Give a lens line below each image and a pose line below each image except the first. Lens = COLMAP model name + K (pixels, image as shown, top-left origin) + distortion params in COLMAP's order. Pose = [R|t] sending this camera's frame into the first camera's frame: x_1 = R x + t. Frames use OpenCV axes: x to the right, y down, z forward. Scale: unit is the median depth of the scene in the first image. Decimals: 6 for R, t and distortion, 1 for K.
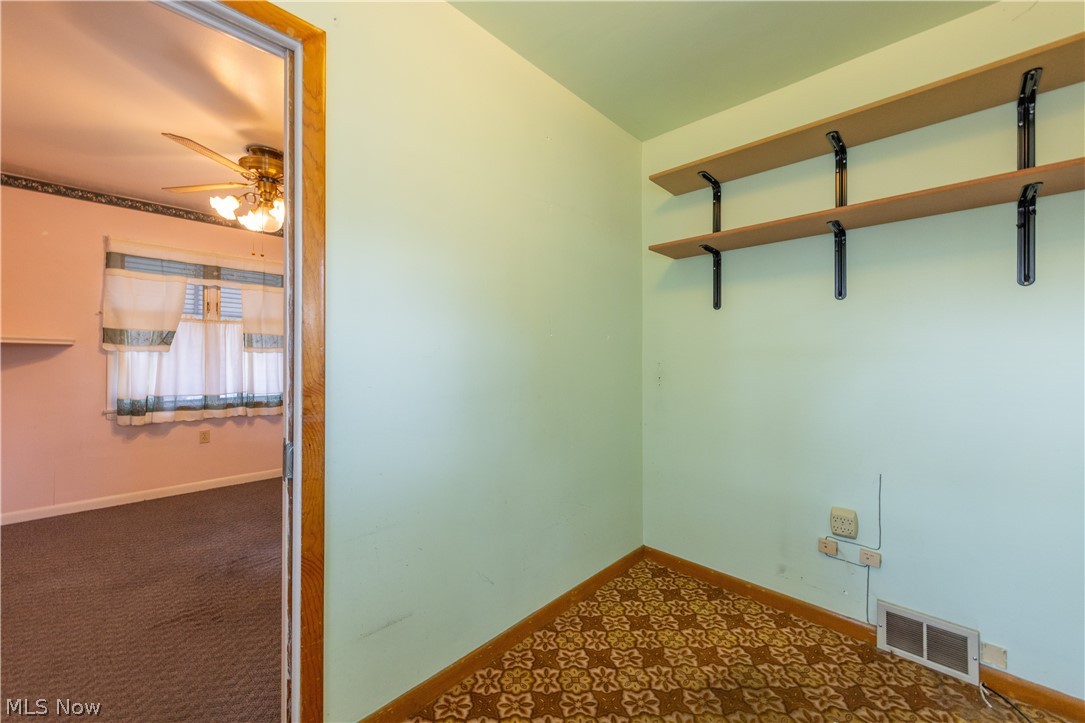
lens RADIAL K [[429.8, 0, 542.1], [0, 429.8, 355.6], [0, 0, 1]] dist [0.007701, -0.000277]
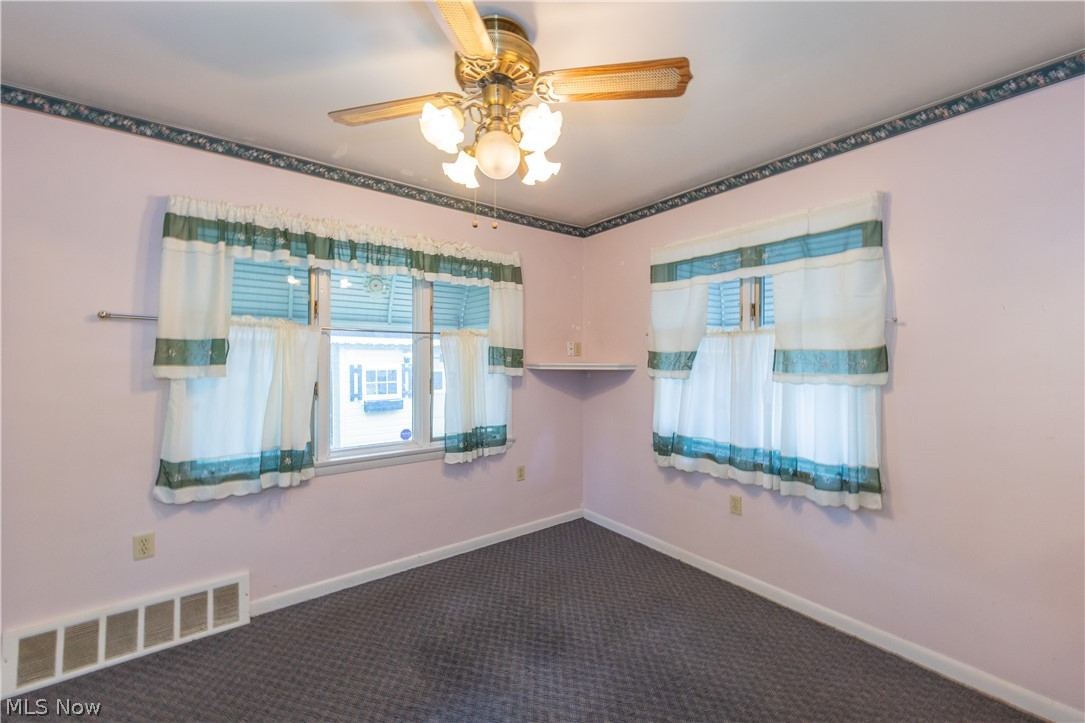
lens RADIAL K [[429.8, 0, 540.4], [0, 429.8, 358.6], [0, 0, 1]] dist [0.007701, -0.000277]
pose [[-0.131277, -0.018079, -0.991181, -0.070468], [-0.006133, 0.999829, -0.017425, -0.028631], [0.991327, 0.003792, -0.131365, 0.814146]]
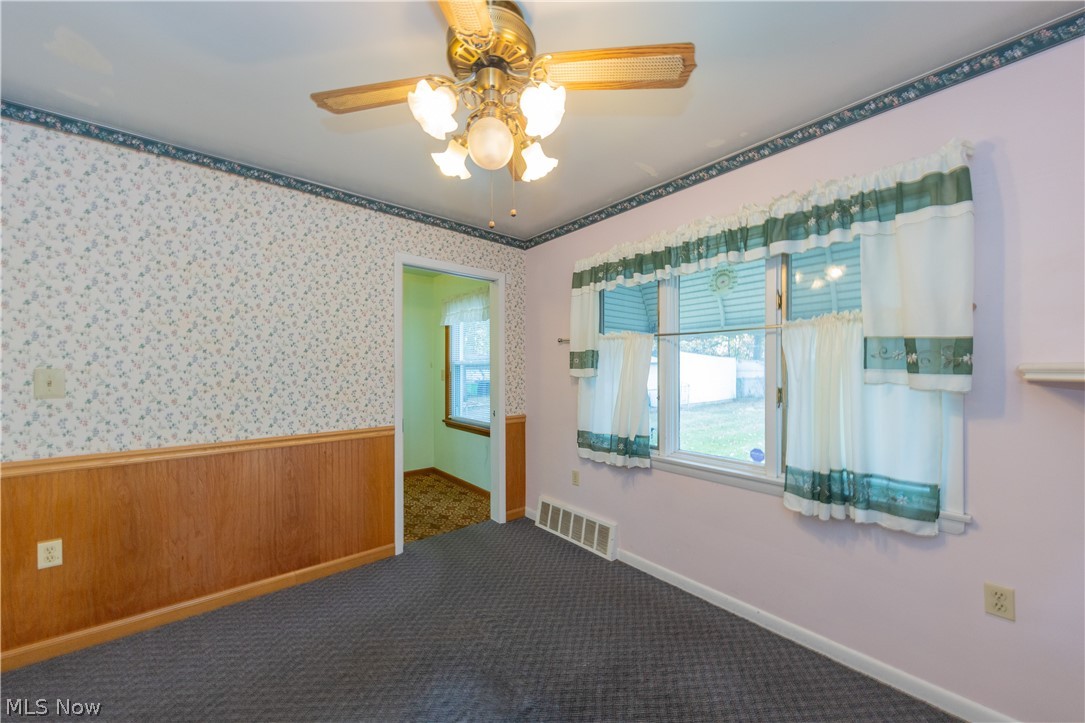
lens RADIAL K [[393.6, 0, 539.7], [0, 393.6, 367.7], [0, 0, 1]] dist [-0.000292, 0.000075]
pose [[-0.996607, -0.010640, 0.081620, -0.531045], [-0.010646, 0.999943, 0.000358, -0.028147], [-0.081619, -0.000512, -0.996663, 1.068288]]
